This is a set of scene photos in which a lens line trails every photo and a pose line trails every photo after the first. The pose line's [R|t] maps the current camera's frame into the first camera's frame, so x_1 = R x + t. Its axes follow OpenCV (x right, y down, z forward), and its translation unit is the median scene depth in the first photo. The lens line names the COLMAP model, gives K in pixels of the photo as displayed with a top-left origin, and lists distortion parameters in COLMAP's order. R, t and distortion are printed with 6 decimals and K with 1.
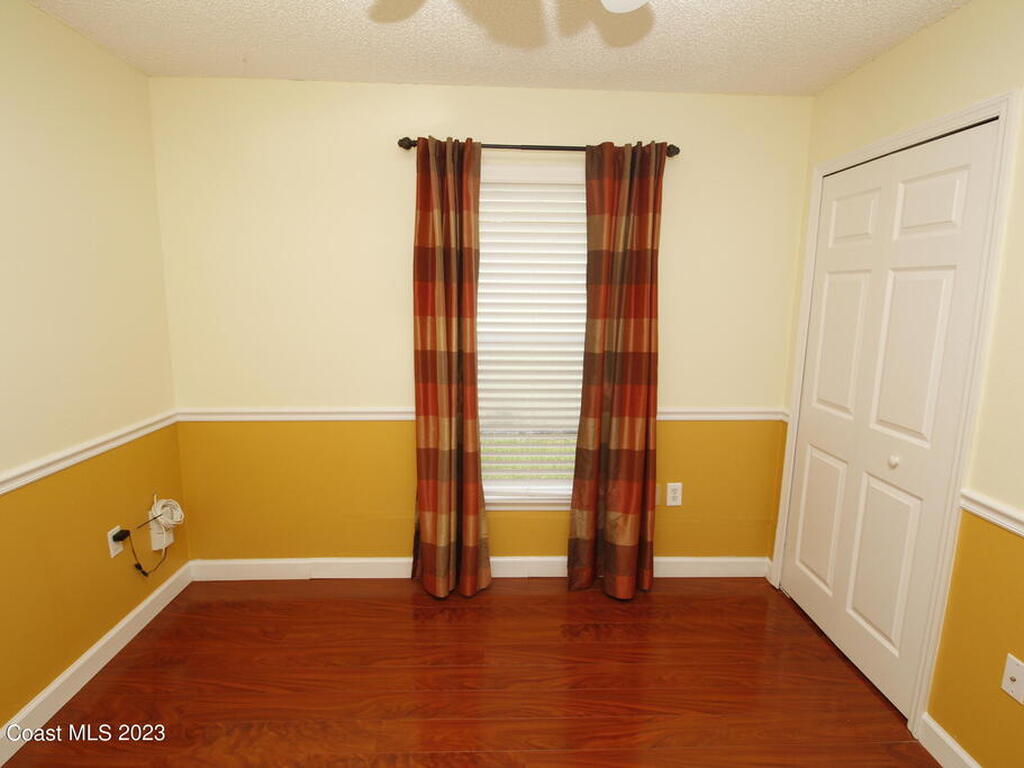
lens RADIAL K [[536.9, 0, 516.4], [0, 536.9, 386.0], [0, 0, 1]] dist [-0.017768, -0.001668]
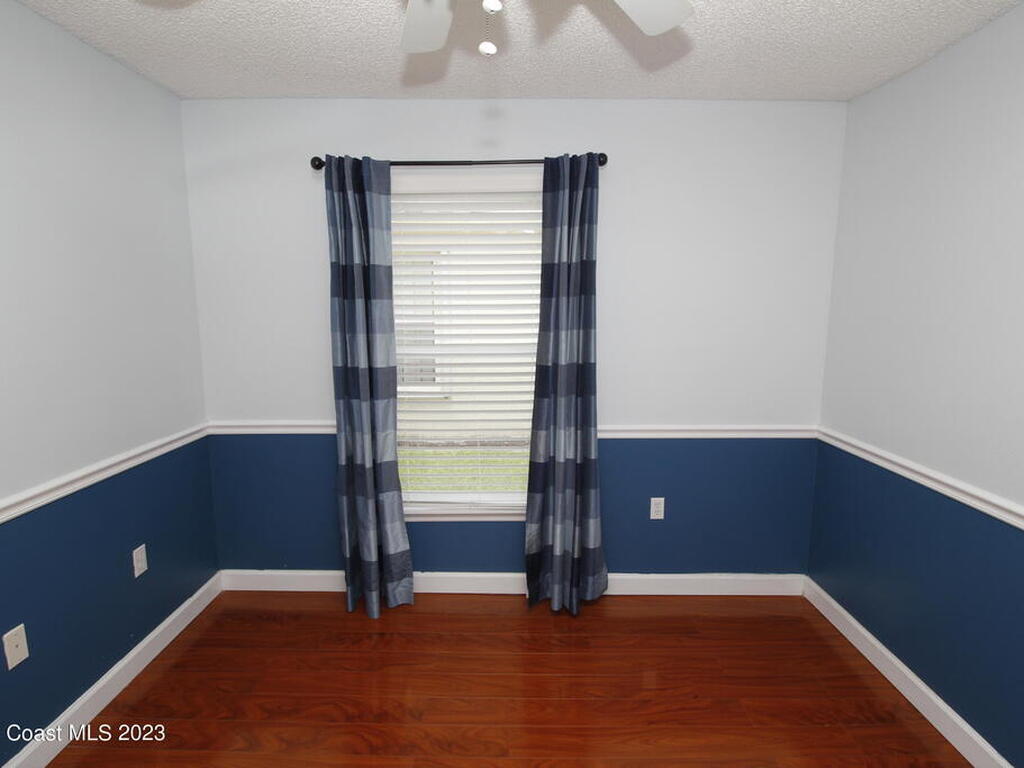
lens RADIAL K [[536.9, 0, 509.3], [0, 536.9, 372.7], [0, 0, 1]] dist [-0.017768, -0.001668]
pose [[0.997045, -0.013173, -0.075678, 0.143518], [0.009764, 0.998928, -0.045240, -0.000360], [0.076193, 0.044368, 0.996105, 0.010443]]
